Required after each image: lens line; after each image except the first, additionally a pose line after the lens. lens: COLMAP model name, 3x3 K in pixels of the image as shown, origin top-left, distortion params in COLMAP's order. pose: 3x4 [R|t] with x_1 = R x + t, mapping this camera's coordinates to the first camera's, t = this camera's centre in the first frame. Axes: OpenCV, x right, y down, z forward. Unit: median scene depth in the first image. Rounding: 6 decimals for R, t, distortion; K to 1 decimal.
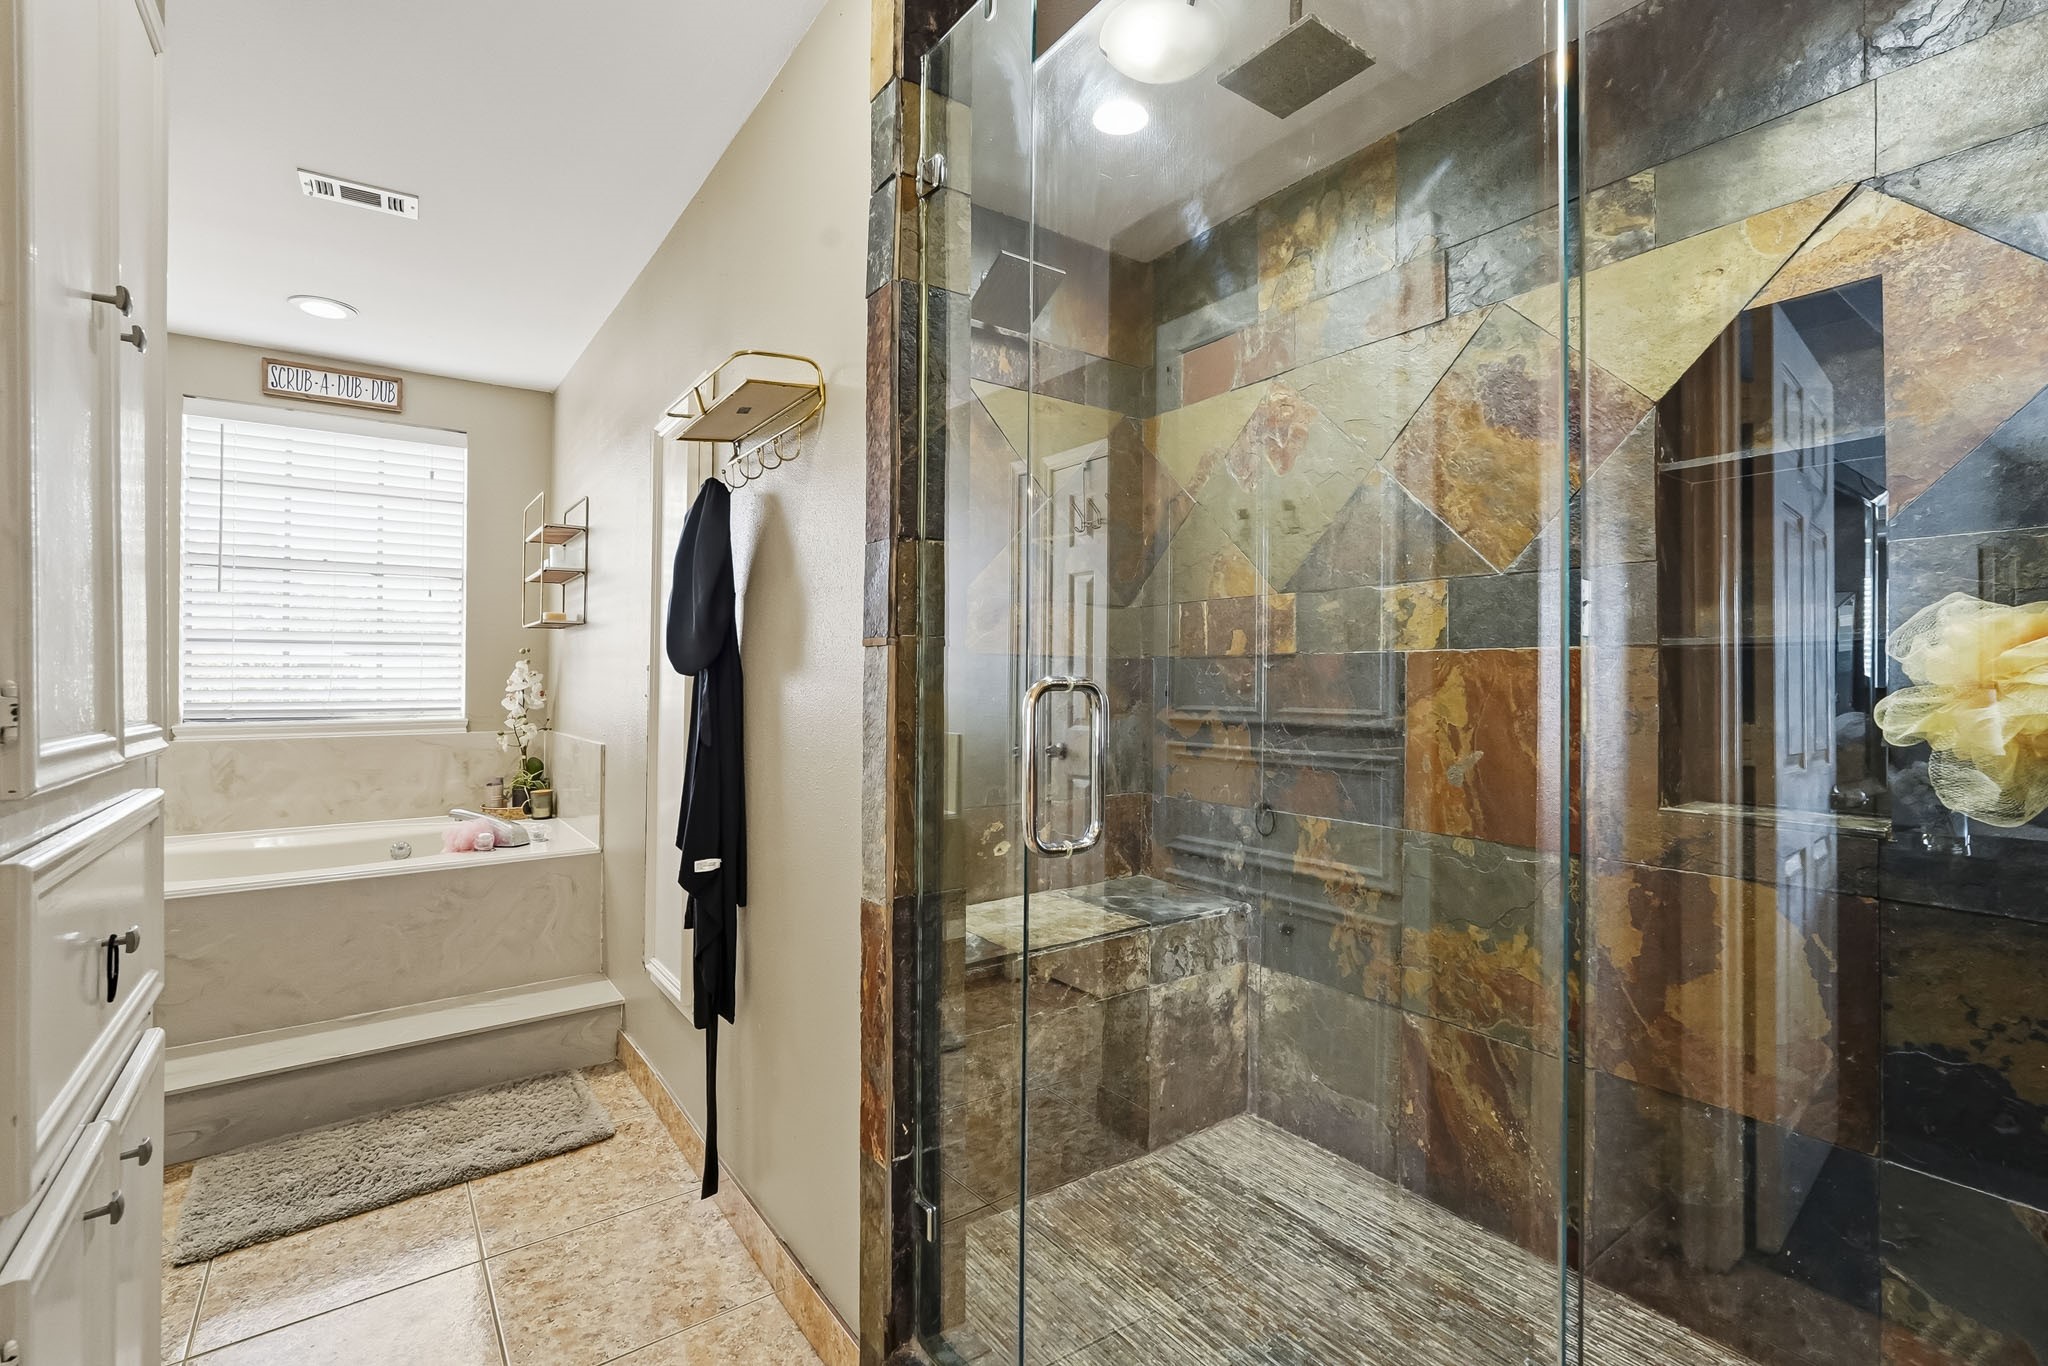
lens RADIAL K [[906.9, 0, 1023.8], [0, 906.9, 673.7], [0, 0, 1]] dist [-0.023449, 0.008670]
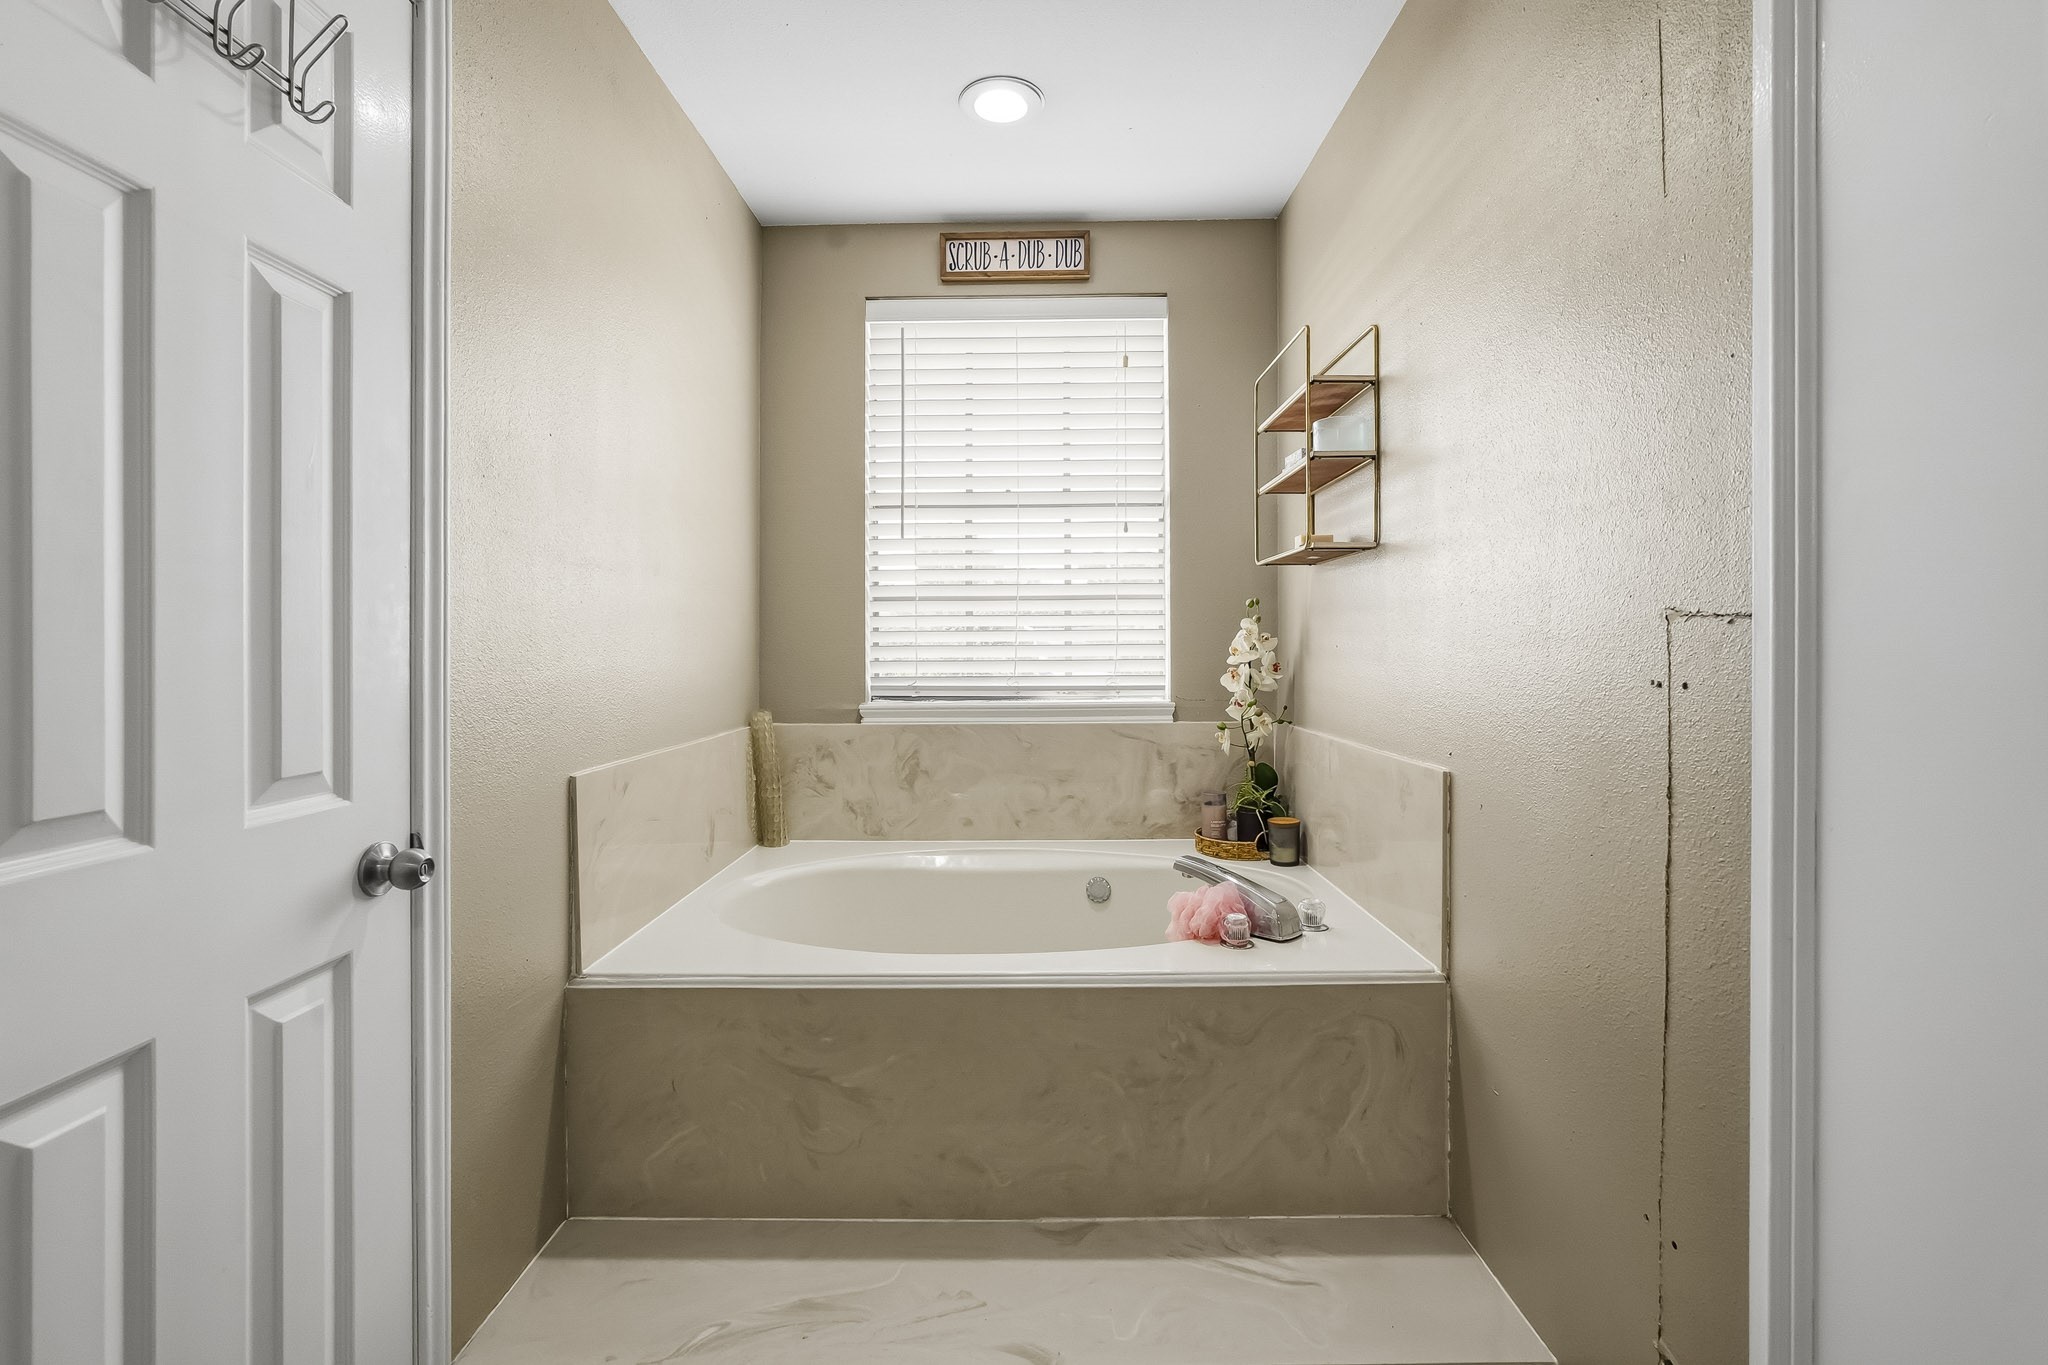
lens RADIAL K [[906.9, 0, 1023.8], [0, 906.9, 673.2], [0, 0, 1]] dist [-0.023449, 0.008670]
pose [[0.800910, 0.013217, -0.598639, -0.318009], [0.009299, 0.999361, 0.034504, 0.002088], [0.598713, -0.033201, 0.800276, 0.402960]]
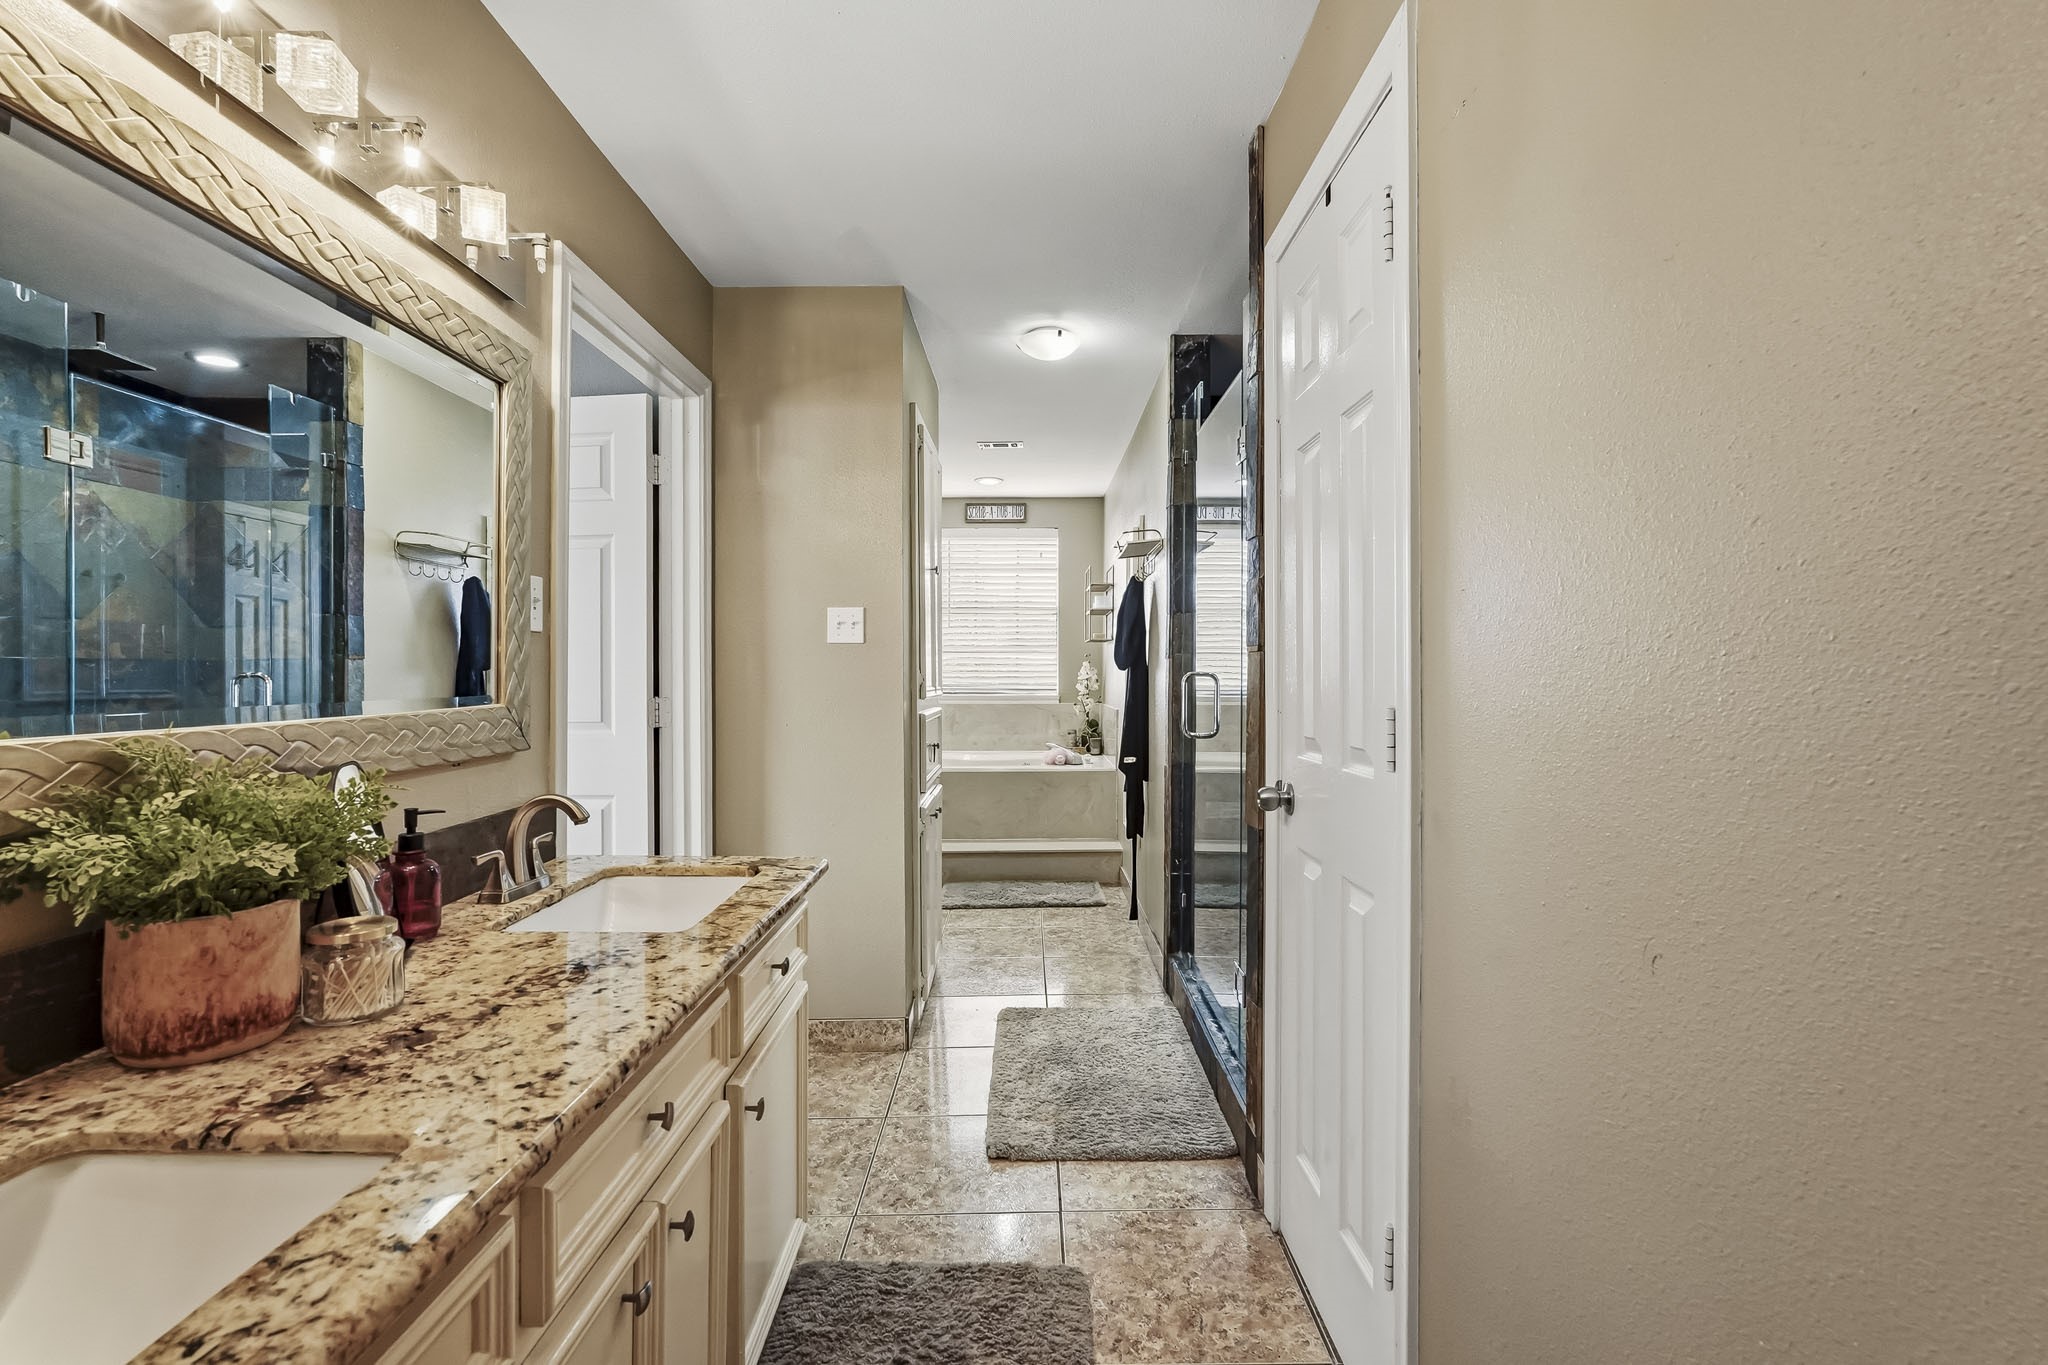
lens RADIAL K [[901.1, 0, 1022.5], [0, 901.1, 685.2], [0, 0, 1]] dist [-0.018553, 0.010482]
pose [[0.800797, 0.008774, -0.598871, 0.386169], [0.003244, 0.999814, 0.018987, -0.002342], [0.598927, -0.017147, 0.800620, -0.454450]]
